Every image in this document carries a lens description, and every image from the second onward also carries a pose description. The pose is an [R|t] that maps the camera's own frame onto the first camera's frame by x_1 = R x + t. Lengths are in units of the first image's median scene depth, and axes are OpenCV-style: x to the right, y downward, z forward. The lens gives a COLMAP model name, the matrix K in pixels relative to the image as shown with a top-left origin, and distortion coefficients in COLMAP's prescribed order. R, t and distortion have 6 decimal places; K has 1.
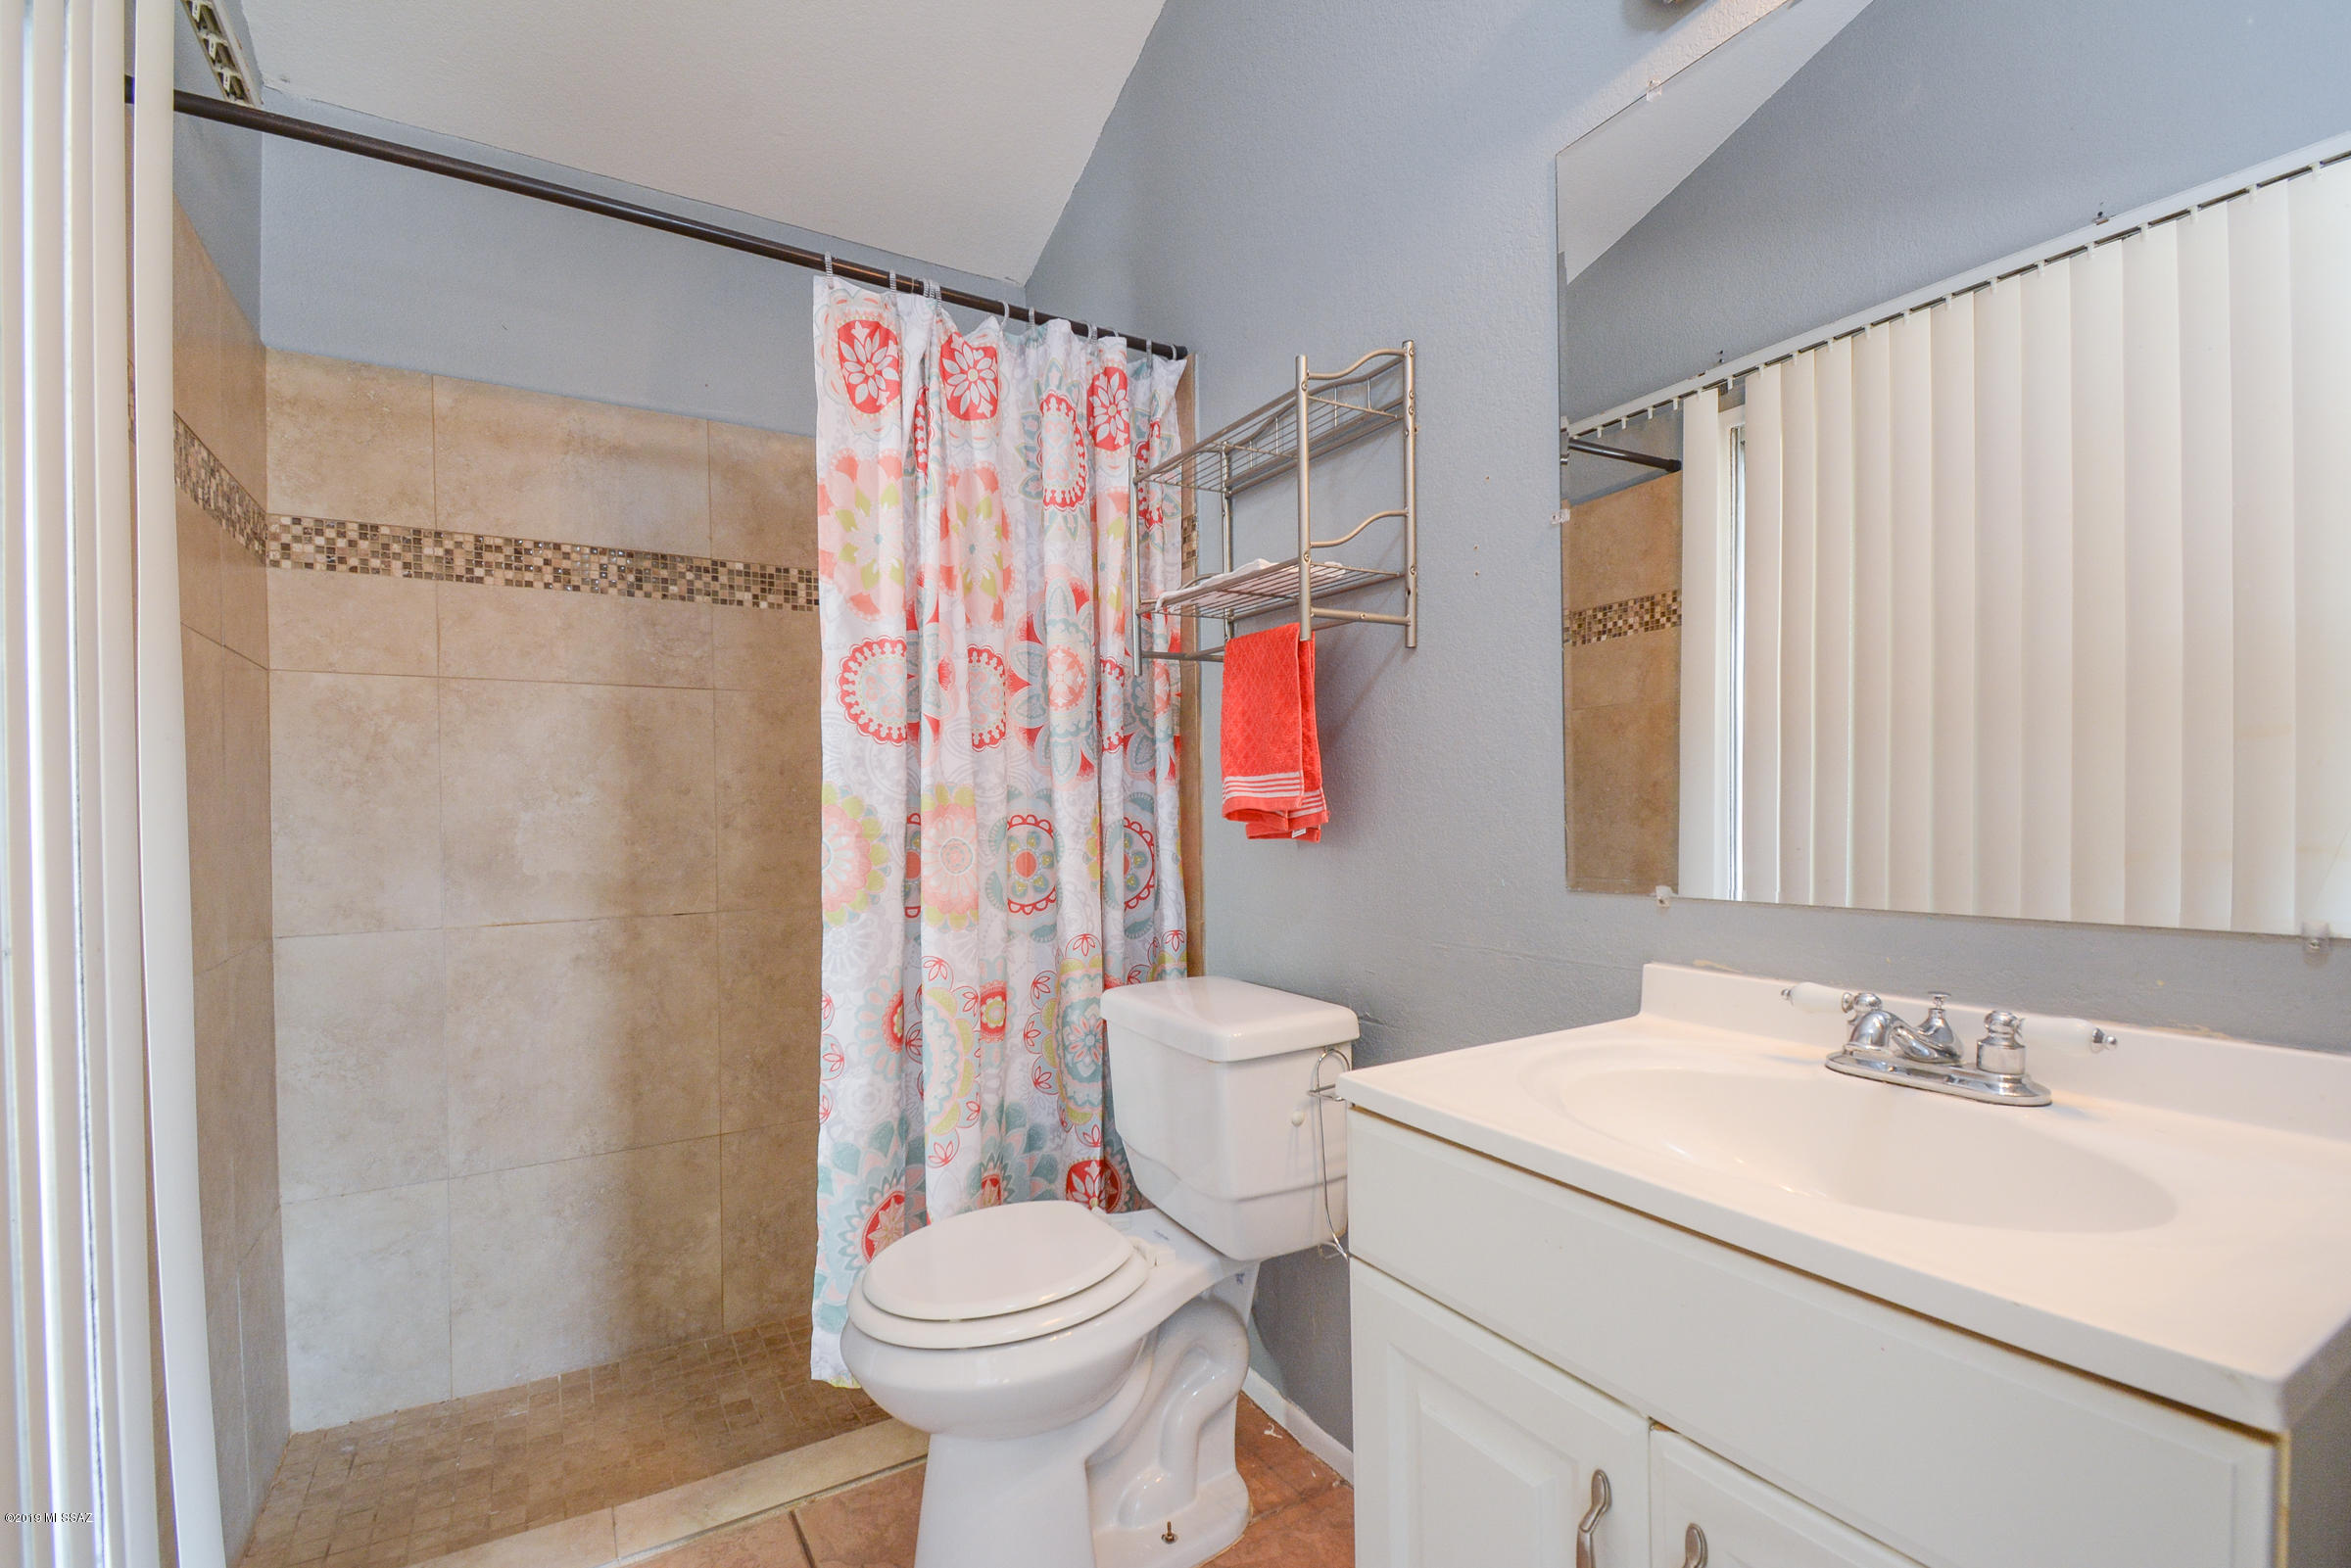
lens RADIAL K [[1080.7, 0, 1154.7], [0, 1080.7, 797.8], [0, 0, 1]] dist [0.005339, -0.003926]
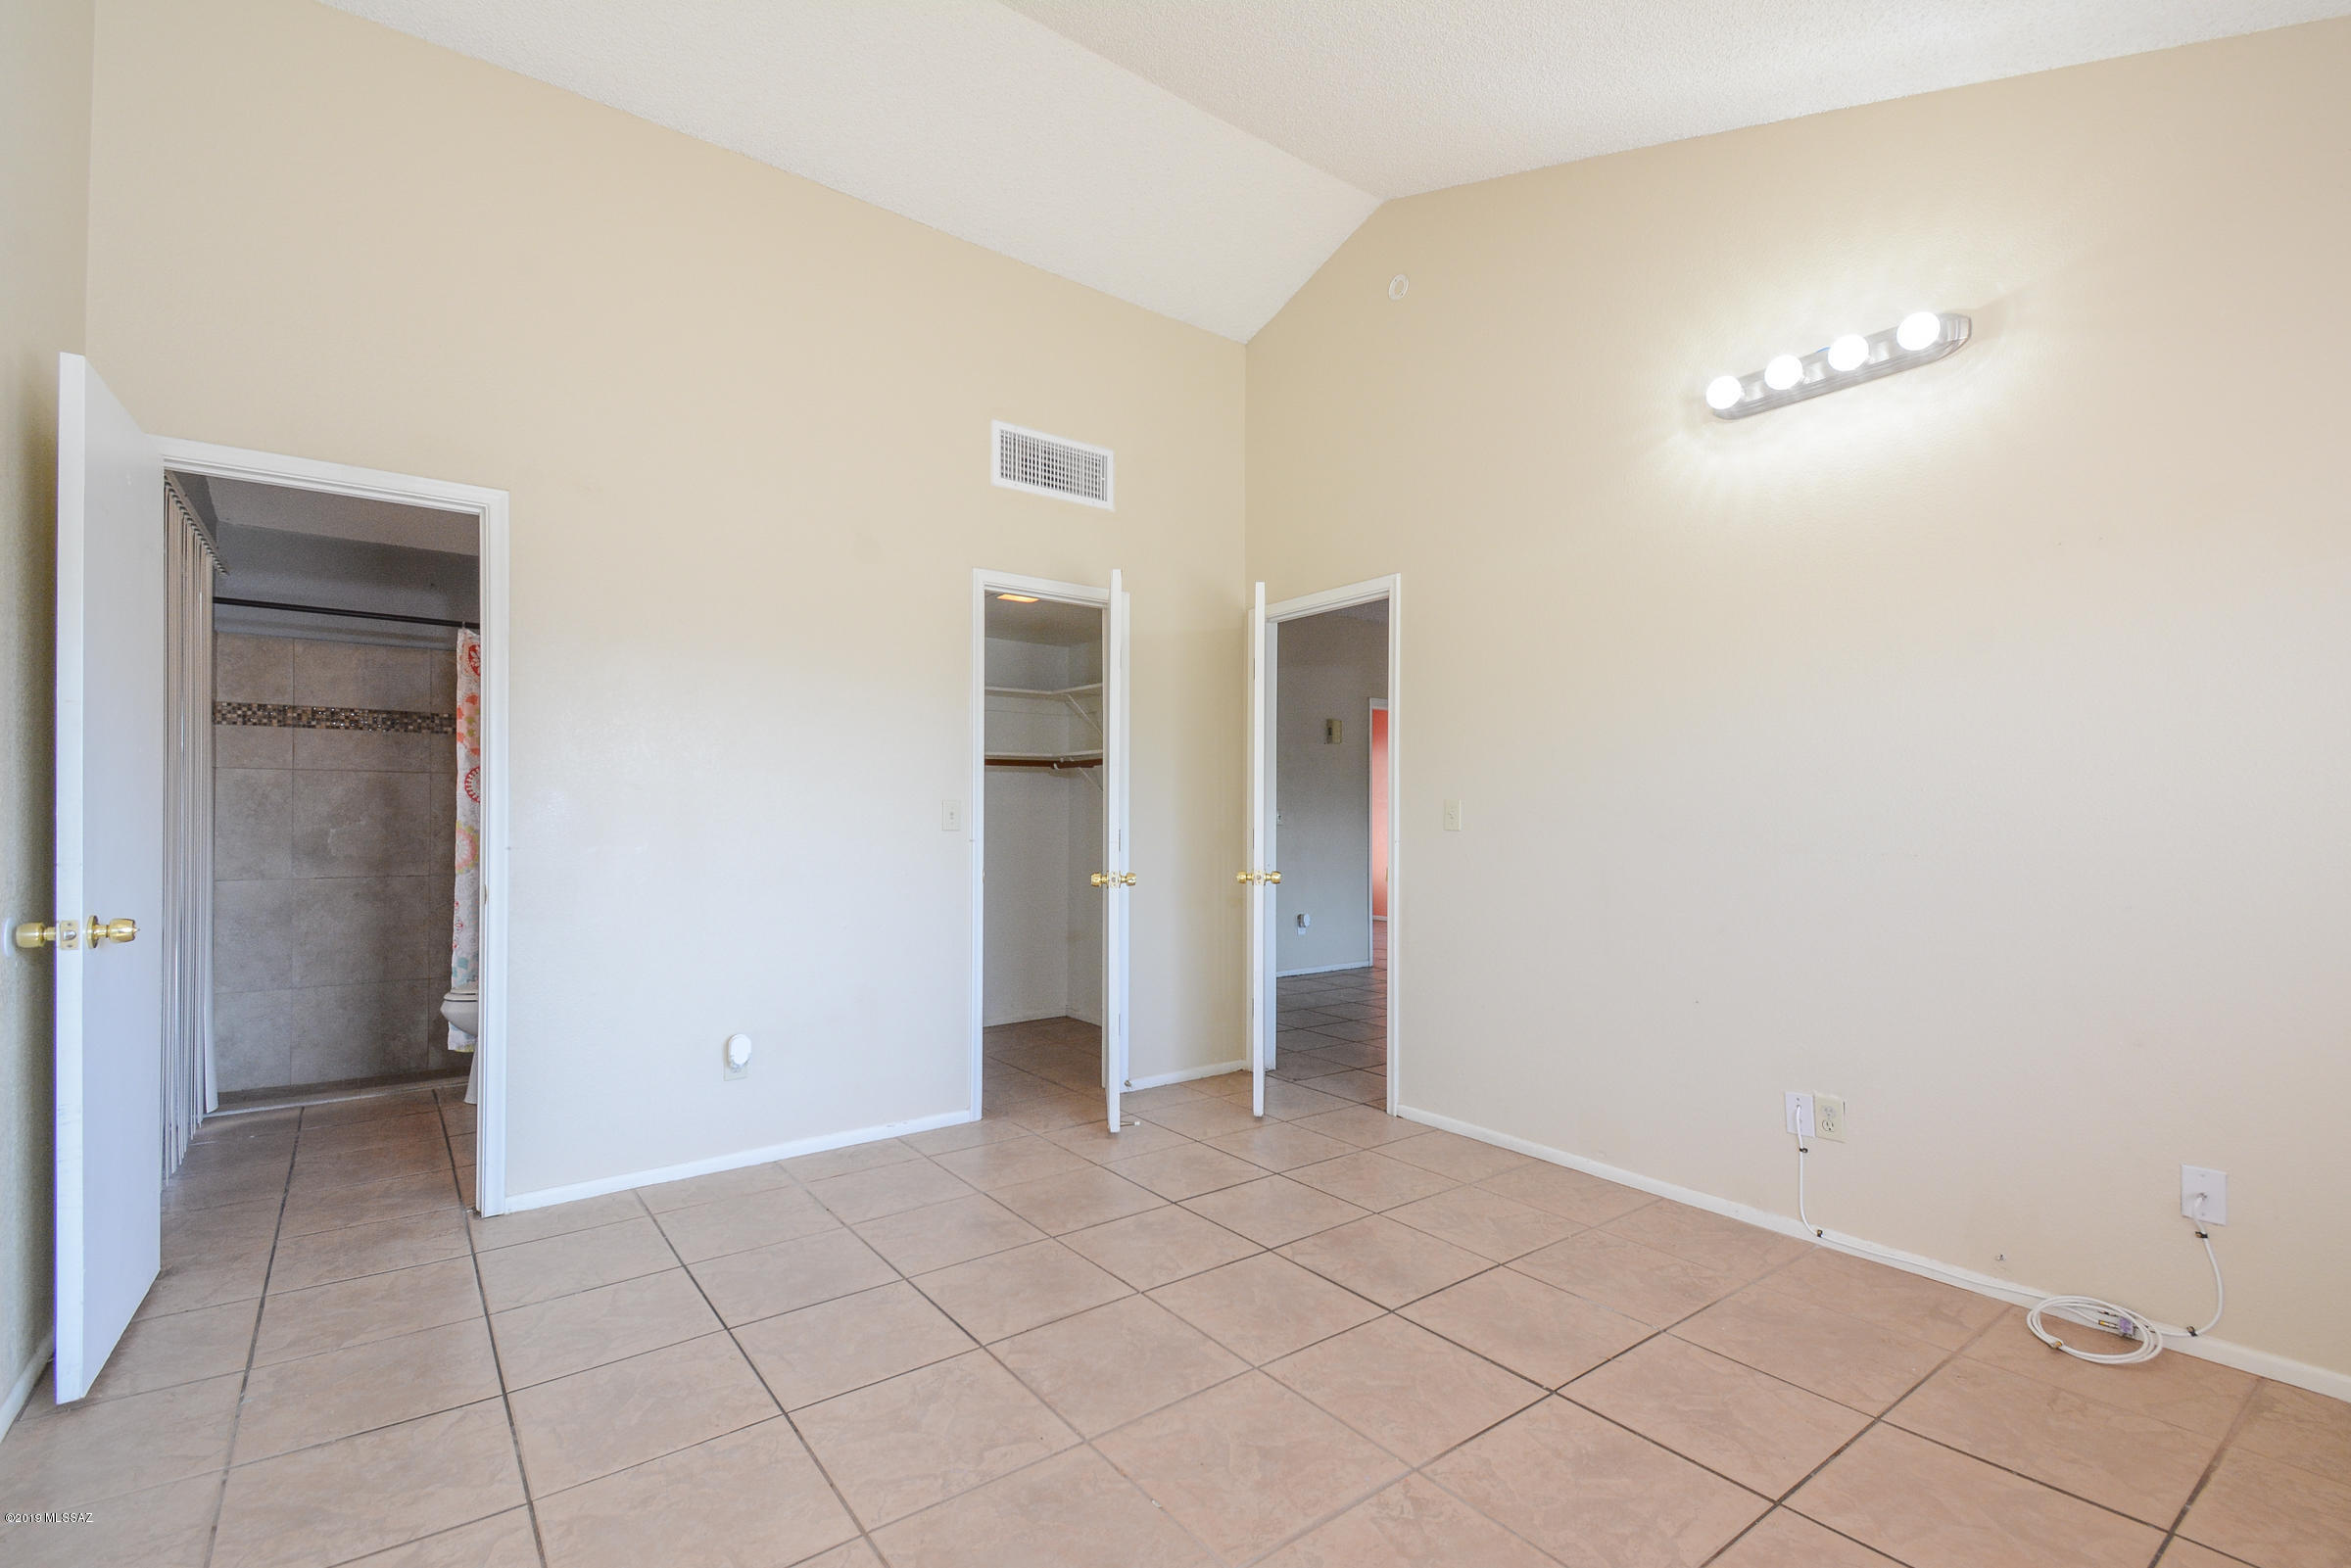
lens RADIAL K [[1080.7, 0, 1197.5], [0, 1080.7, 799.9], [0, 0, 1]] dist [0.005339, -0.003926]
pose [[0.990472, 0.017256, 0.136628, 0.917444], [-0.015503, 0.999783, -0.013885, -0.044100], [-0.136838, 0.011635, 0.990525, -1.521723]]
